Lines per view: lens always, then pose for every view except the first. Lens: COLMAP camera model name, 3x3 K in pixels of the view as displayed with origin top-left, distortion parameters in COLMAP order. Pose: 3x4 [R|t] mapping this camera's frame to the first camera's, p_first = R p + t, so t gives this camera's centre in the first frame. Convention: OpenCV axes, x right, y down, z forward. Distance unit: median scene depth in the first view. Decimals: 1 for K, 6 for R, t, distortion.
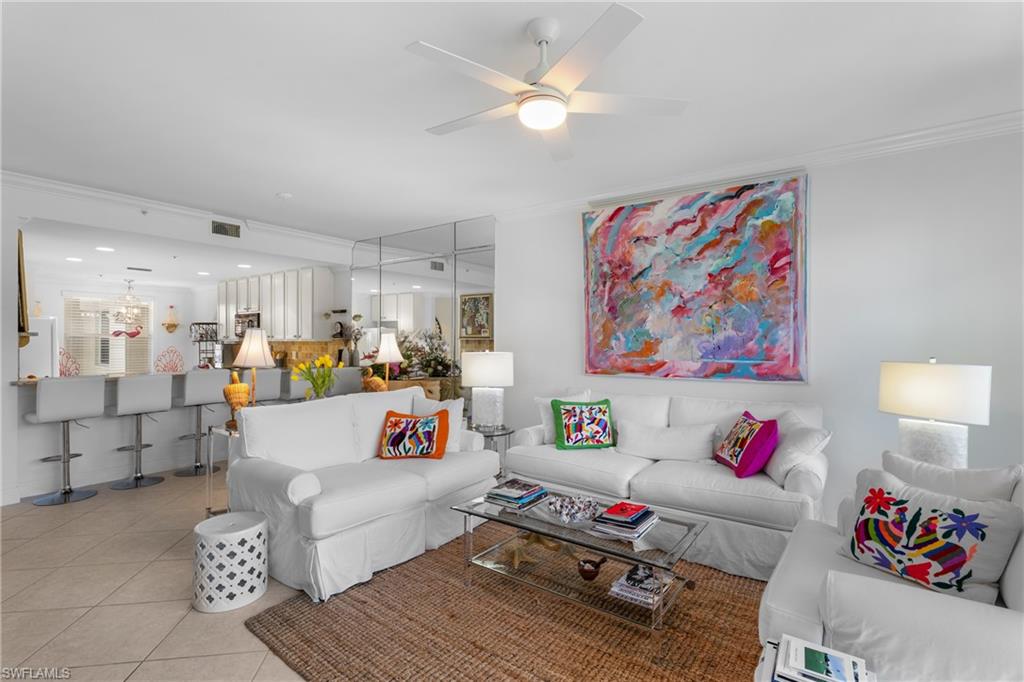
lens RADIAL K [[477.5, 0, 513.9], [0, 477.5, 340.8], [0, 0, 1]] dist [0.003235, 0.000339]
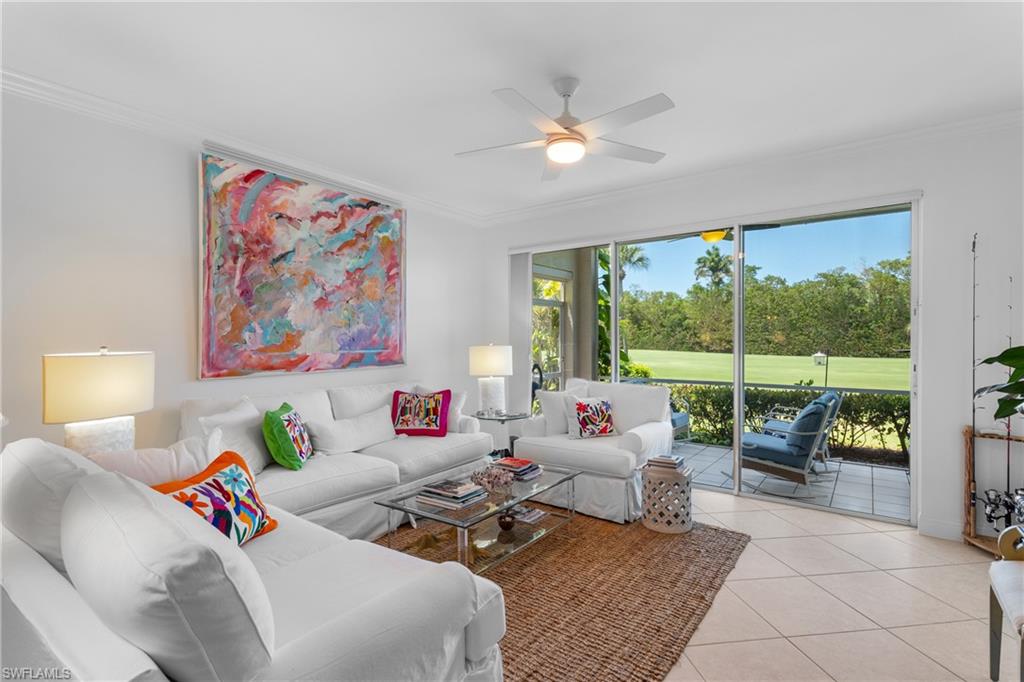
lens RADIAL K [[477.5, 0, 513.9], [0, 477.5, 340.8], [0, 0, 1]] dist [0.003235, 0.000339]
pose [[0.017178, -0.008829, 0.999813, -0.636784], [0.003498, 0.999955, 0.008770, 0.008532], [-0.999846, 0.003347, 0.017208, 0.590155]]
